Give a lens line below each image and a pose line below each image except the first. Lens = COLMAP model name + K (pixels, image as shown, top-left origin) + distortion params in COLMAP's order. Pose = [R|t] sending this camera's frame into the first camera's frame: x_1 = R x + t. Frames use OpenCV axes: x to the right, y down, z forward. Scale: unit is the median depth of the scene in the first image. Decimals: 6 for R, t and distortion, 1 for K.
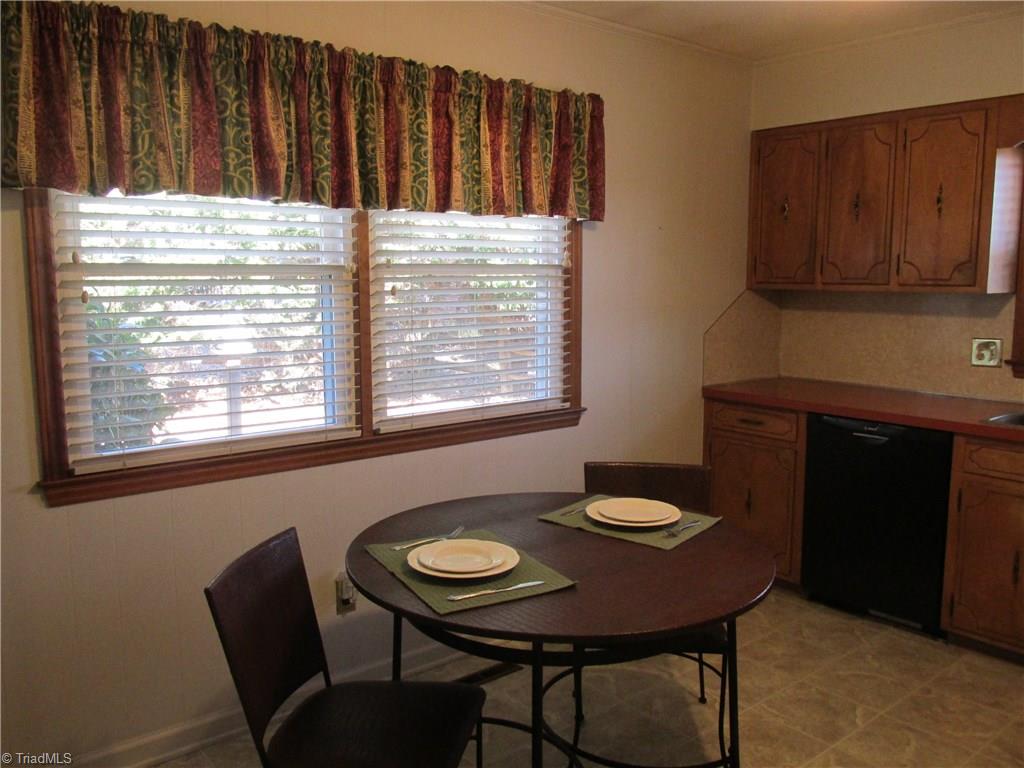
lens RADIAL K [[870.5, 0, 516.7], [0, 870.5, 382.0], [0, 0, 1]] dist [-0.002416, -0.003669]
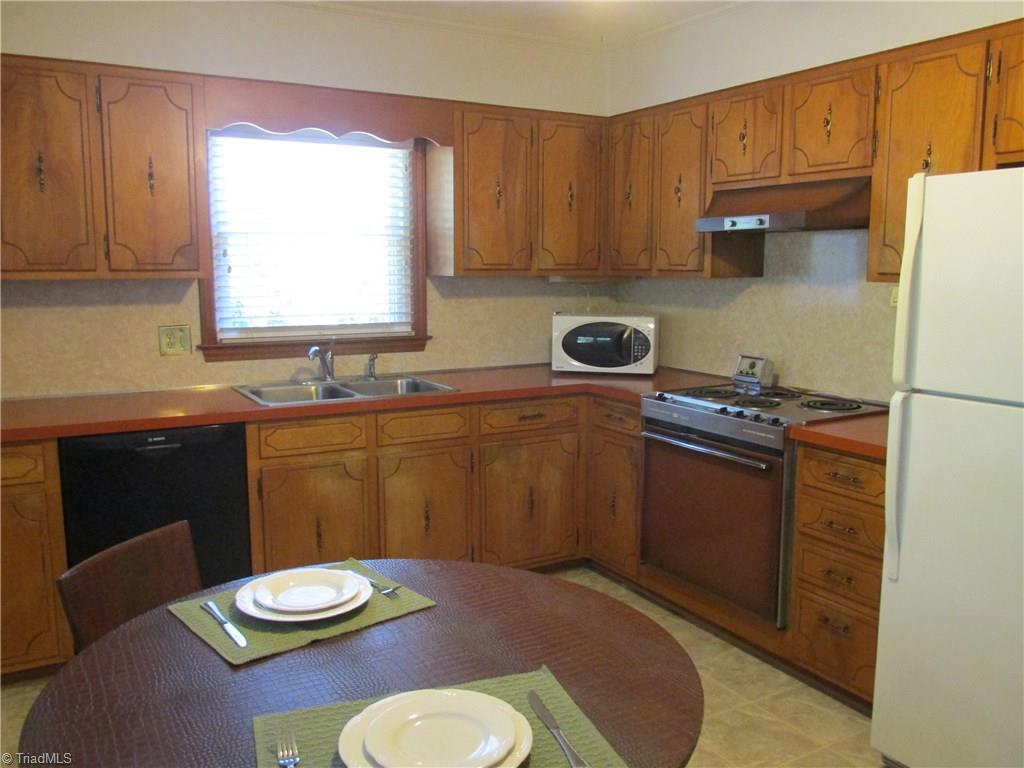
lens RADIAL K [[870.5, 0, 516.4], [0, 870.5, 384.9], [0, 0, 1]] dist [-0.002416, -0.003669]
pose [[0.157337, -0.141992, 0.977284, -0.355273], [0.119110, 0.985113, 0.123953, -0.060591], [-0.980336, 0.096902, 0.171907, 0.480882]]
